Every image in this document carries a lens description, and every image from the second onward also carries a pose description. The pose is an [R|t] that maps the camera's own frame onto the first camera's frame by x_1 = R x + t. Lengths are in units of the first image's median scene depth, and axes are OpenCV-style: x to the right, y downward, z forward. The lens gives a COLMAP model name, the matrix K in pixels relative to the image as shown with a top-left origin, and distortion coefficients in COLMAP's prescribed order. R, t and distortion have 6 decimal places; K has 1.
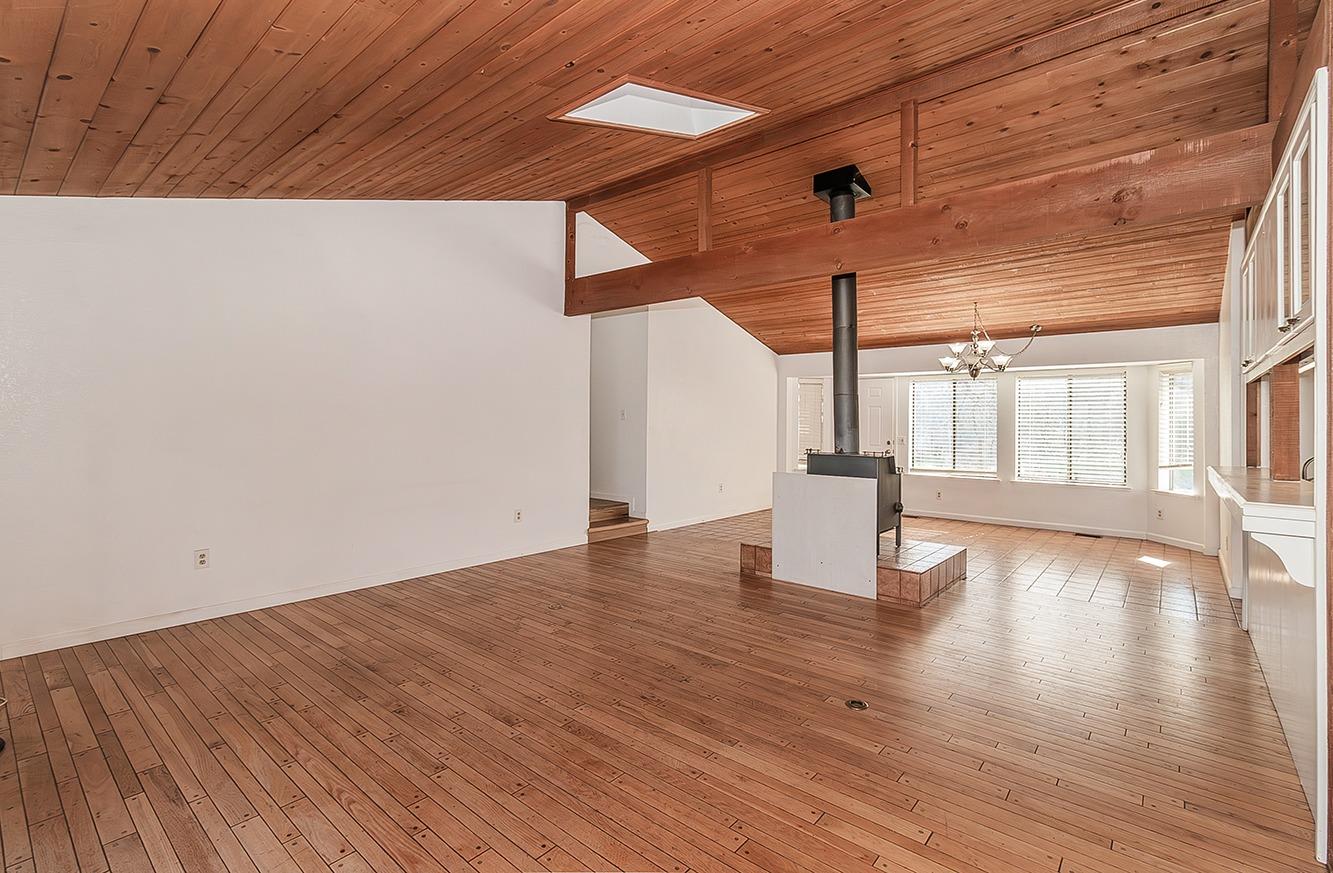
lens RADIAL K [[601.8, 0, 662.5], [0, 601.8, 420.9], [0, 0, 1]] dist [0.004343, 0.001546]
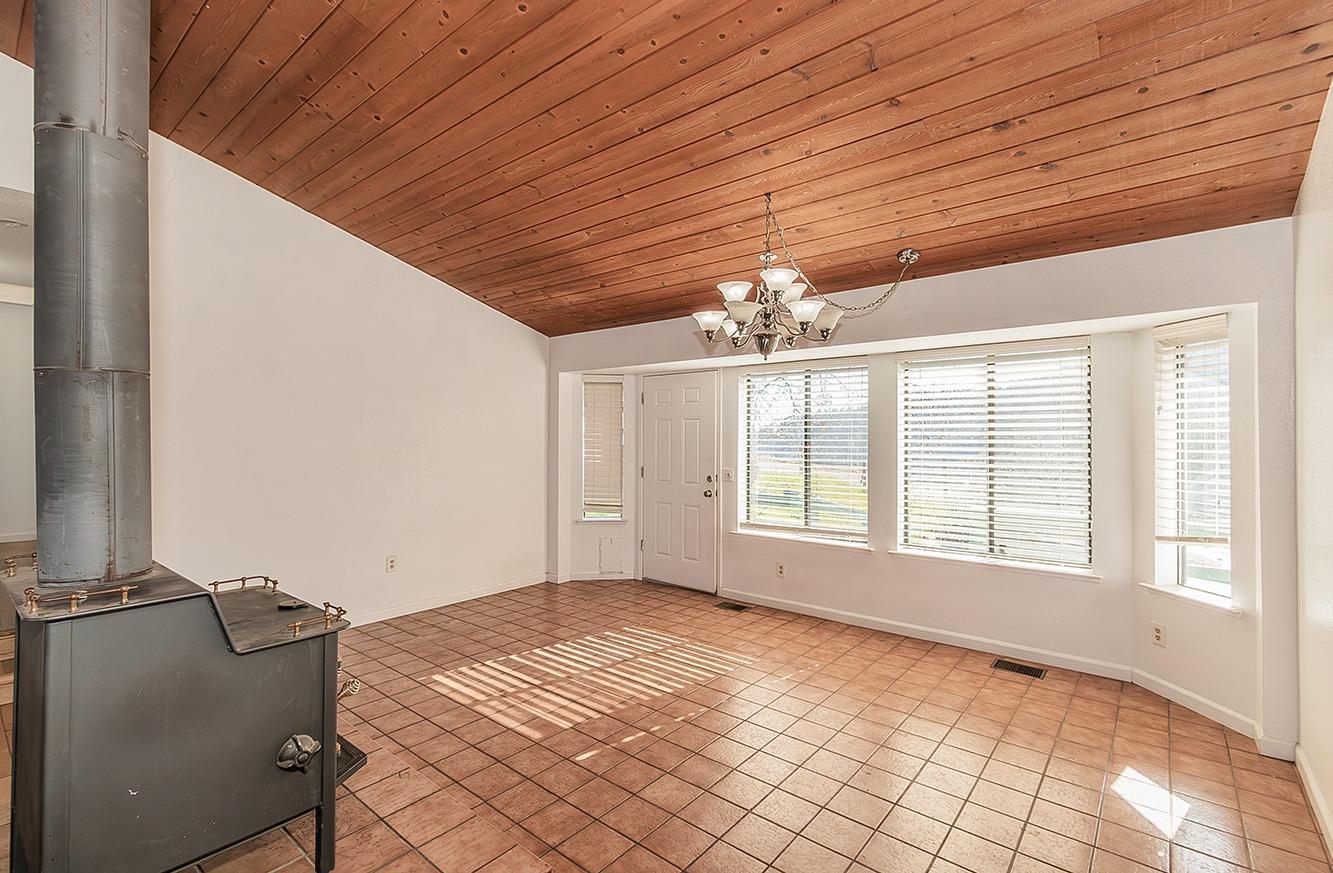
lens RADIAL K [[601.8, 0, 666.2], [0, 601.8, 437.8], [0, 0, 1]] dist [0.004343, 0.001546]
pose [[0.999917, -0.006696, 0.011011, 0.453429], [0.006673, 0.999975, 0.002157, -0.009047], [-0.011025, -0.002084, 0.999937, 0.555326]]
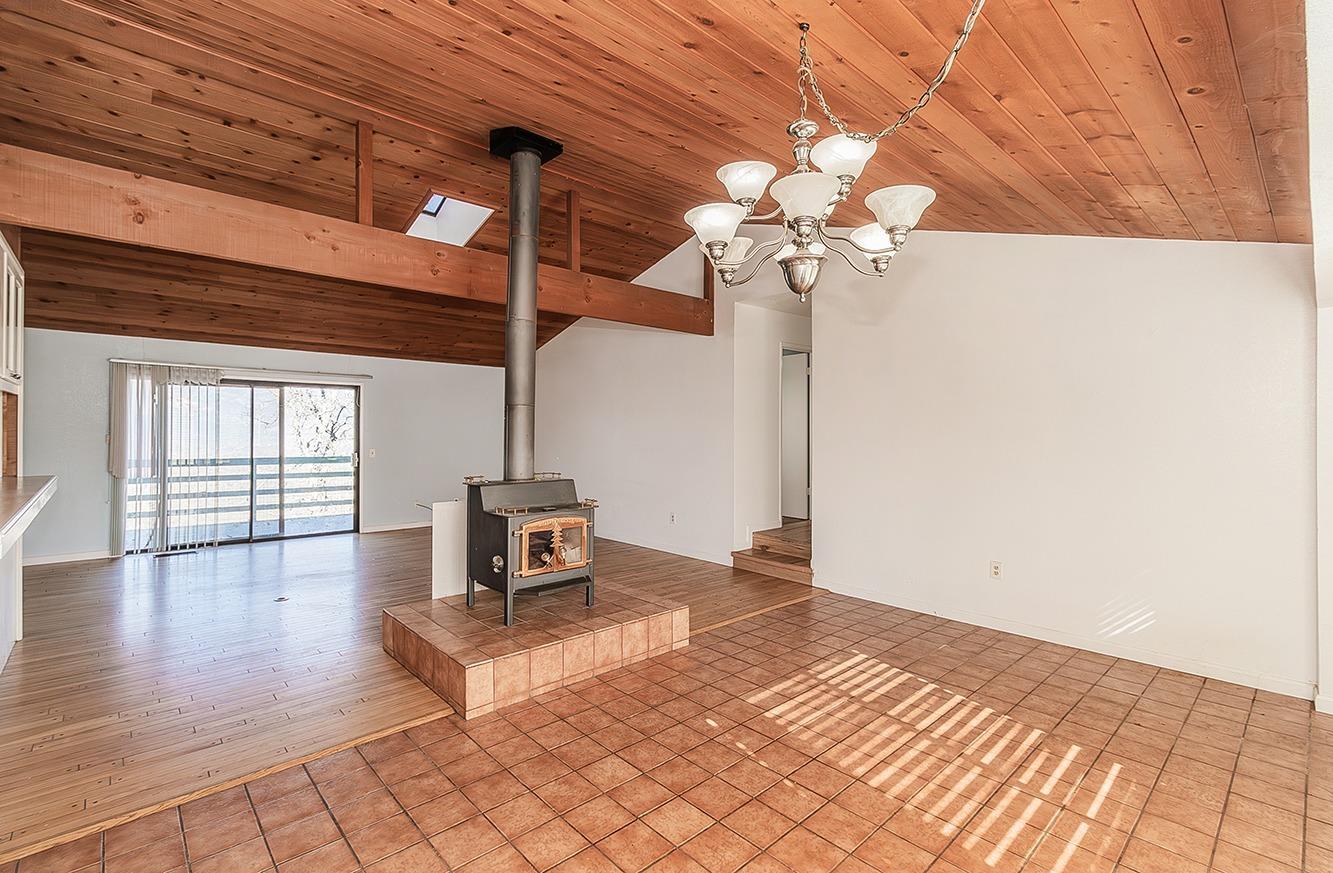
lens RADIAL K [[601.8, 0, 661.0], [0, 601.8, 427.1], [0, 0, 1]] dist [0.004343, 0.001546]
pose [[-0.122728, -0.016767, -0.992299, 0.838824], [-0.003290, 0.999859, -0.016487, -0.002720], [0.992435, 0.001241, -0.122765, 1.005271]]
